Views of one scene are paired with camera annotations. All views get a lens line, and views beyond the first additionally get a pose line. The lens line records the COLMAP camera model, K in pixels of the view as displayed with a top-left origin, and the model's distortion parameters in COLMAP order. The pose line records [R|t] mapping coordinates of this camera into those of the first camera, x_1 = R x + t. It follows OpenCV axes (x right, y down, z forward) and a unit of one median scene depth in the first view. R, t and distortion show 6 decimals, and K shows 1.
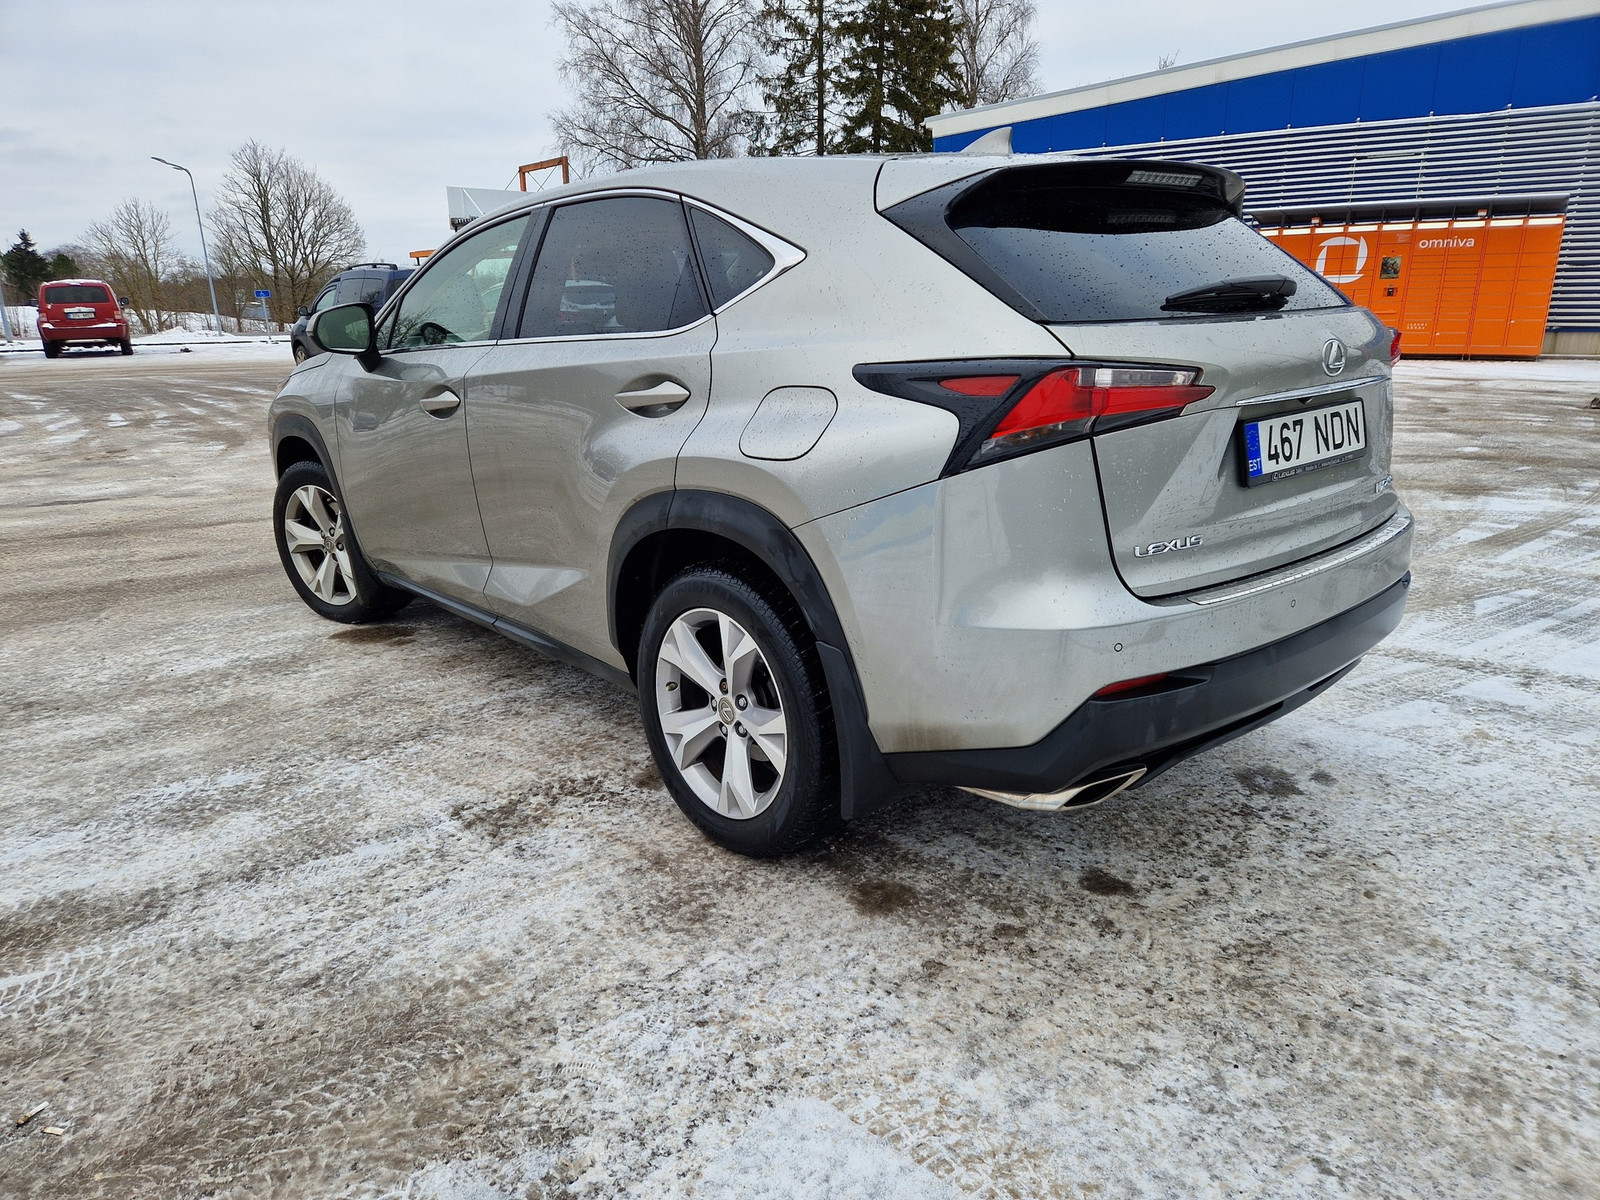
lens RADIAL K [[1063.4, 0, 797.5], [0, 1063.4, 605.6], [0, 0, 1]] dist [0.082351, -0.063087]
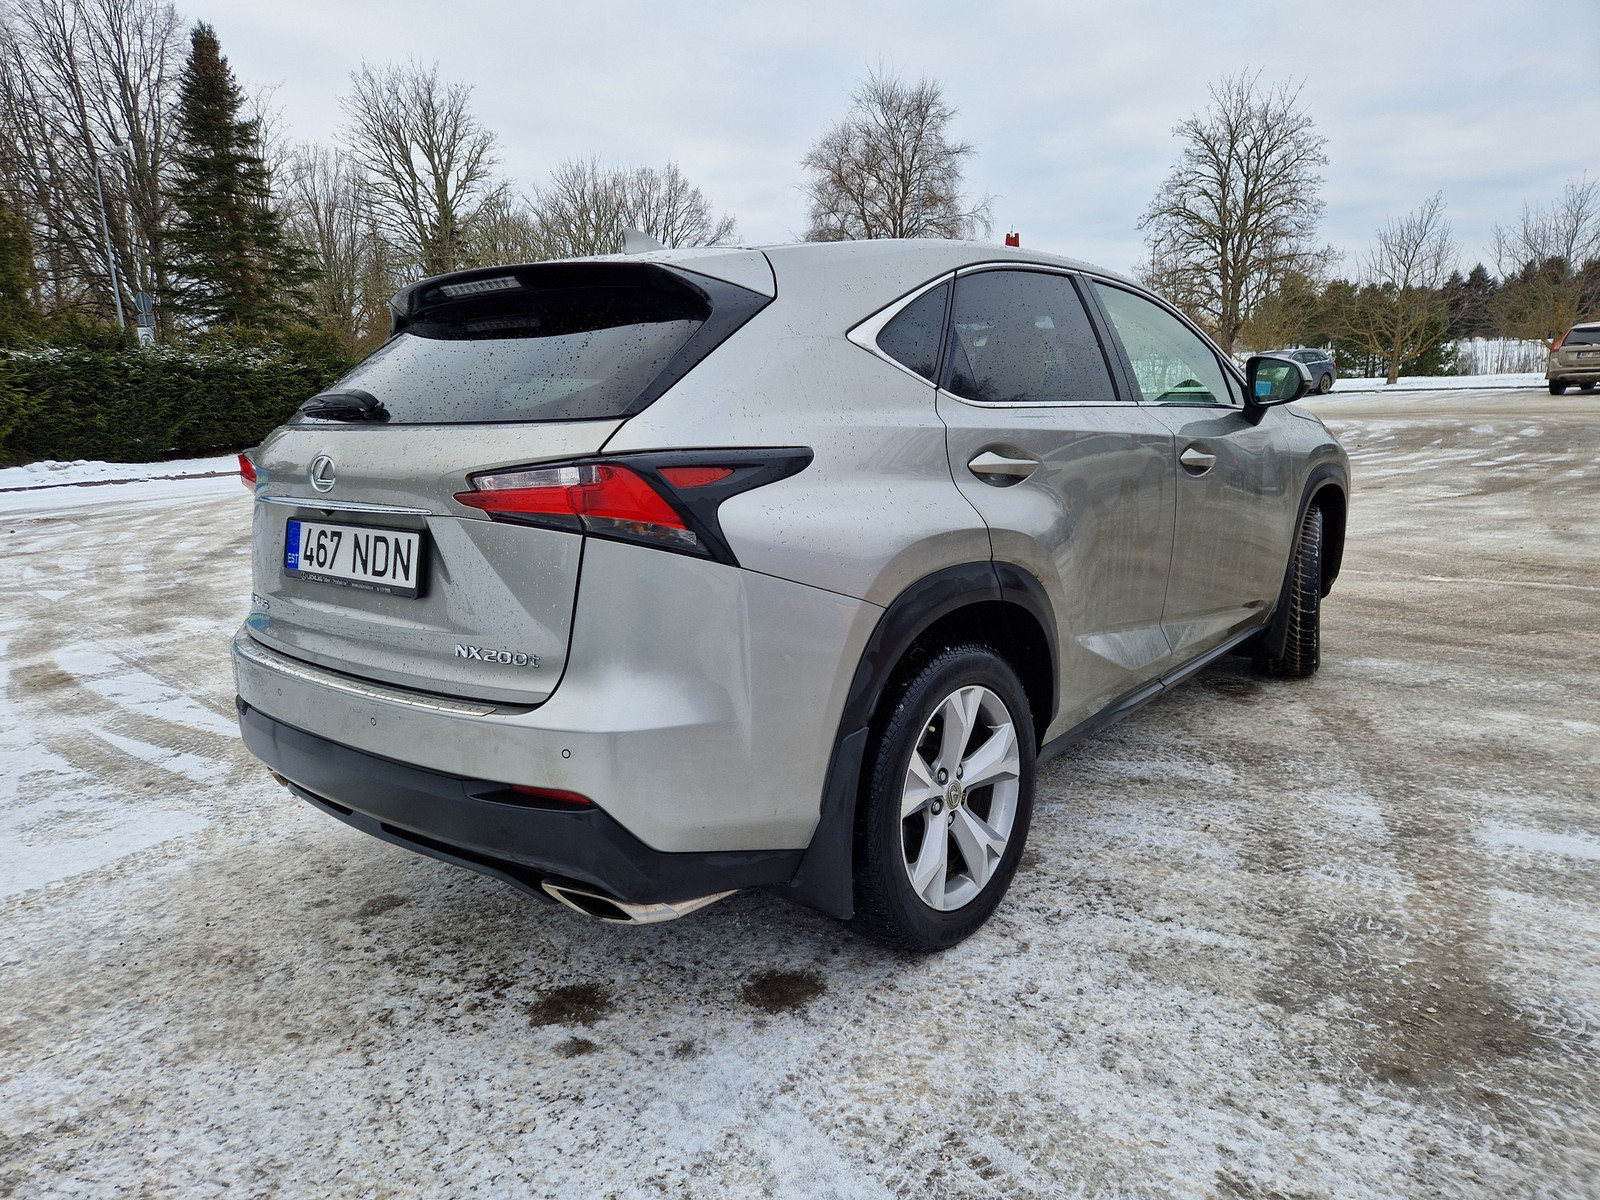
lens RADIAL K [[1063.4, 0, 797.5], [0, 1063.4, 605.6], [0, 0, 1]] dist [0.082351, -0.063087]
pose [[0.146769, 0.217057, -0.965062, 1.466112], [-0.237506, 0.954820, 0.178633, -0.376111], [0.960234, 0.202991, 0.191690, 1.199417]]
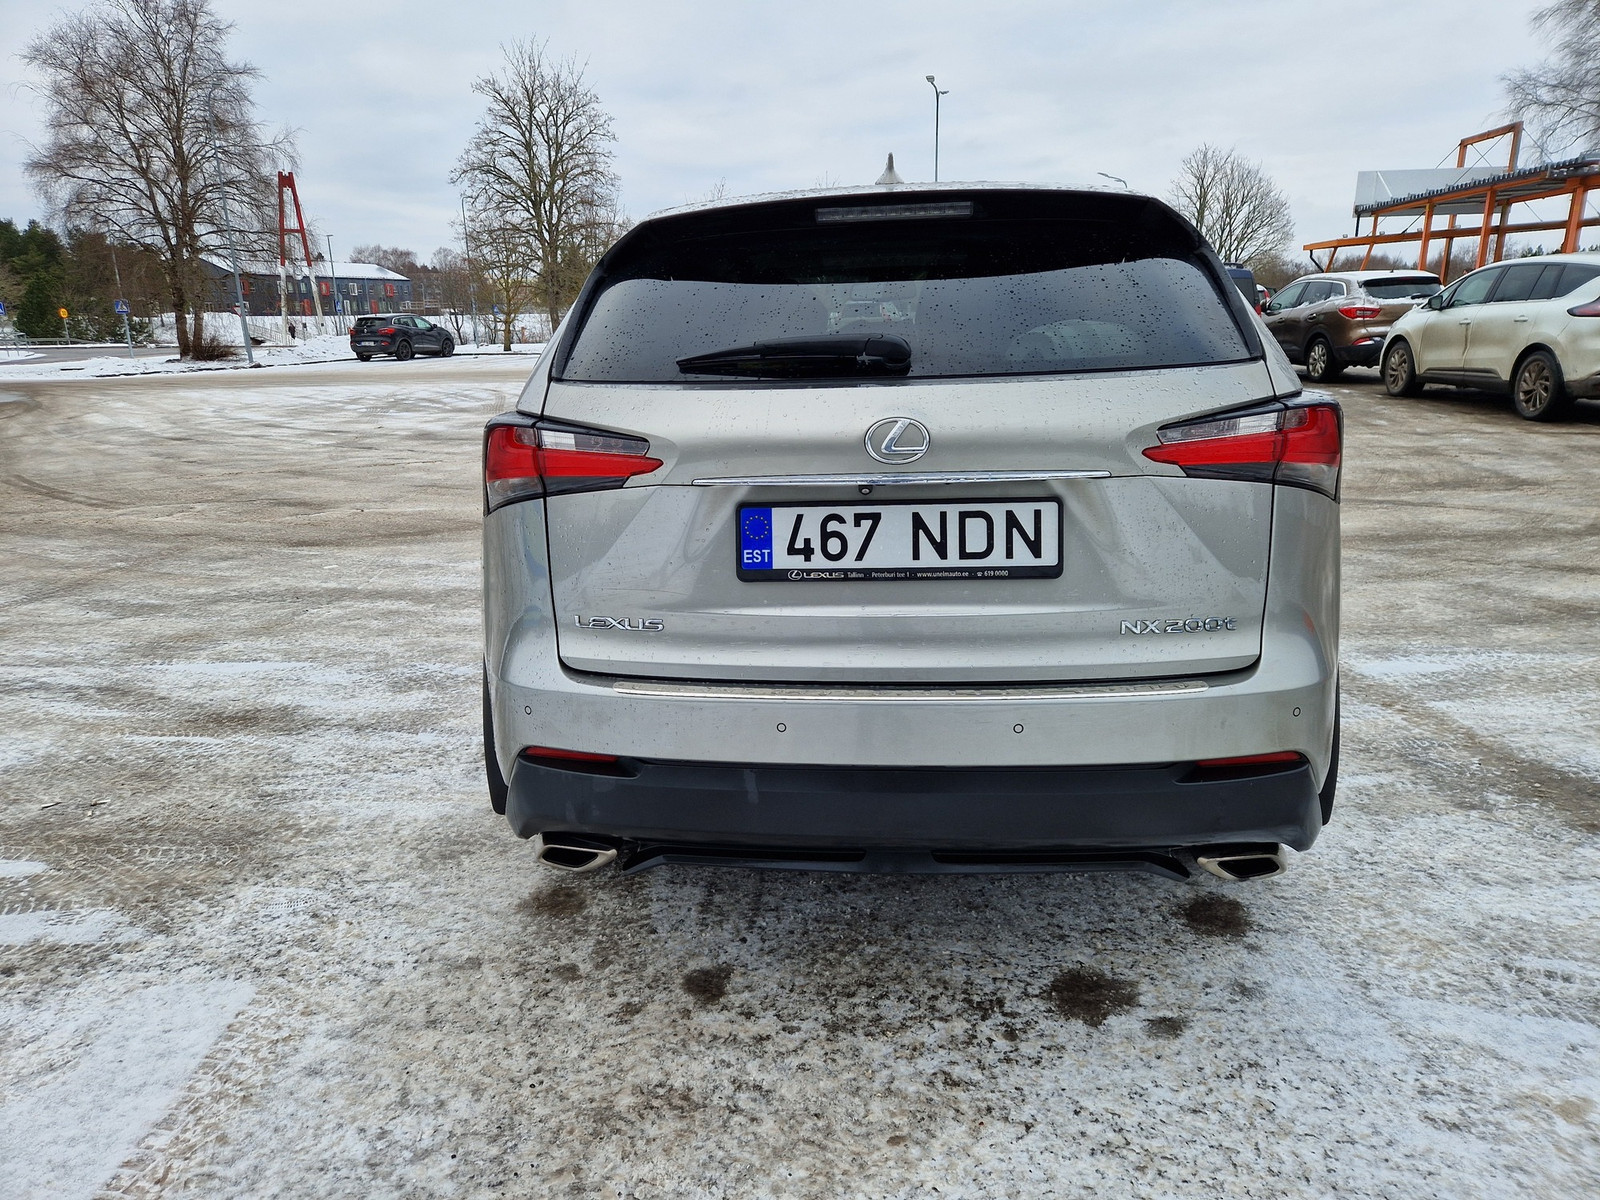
lens RADIAL K [[1064.9, 0, 787.5], [0, 1064.9, 594.3], [0, 0, 1]] dist [0.079052, -0.061583]
pose [[0.692754, 0.184179, -0.697259, 0.960499], [-0.187848, 0.979548, 0.072111, -0.154130], [0.696280, 0.081023, 0.713183, 0.384201]]
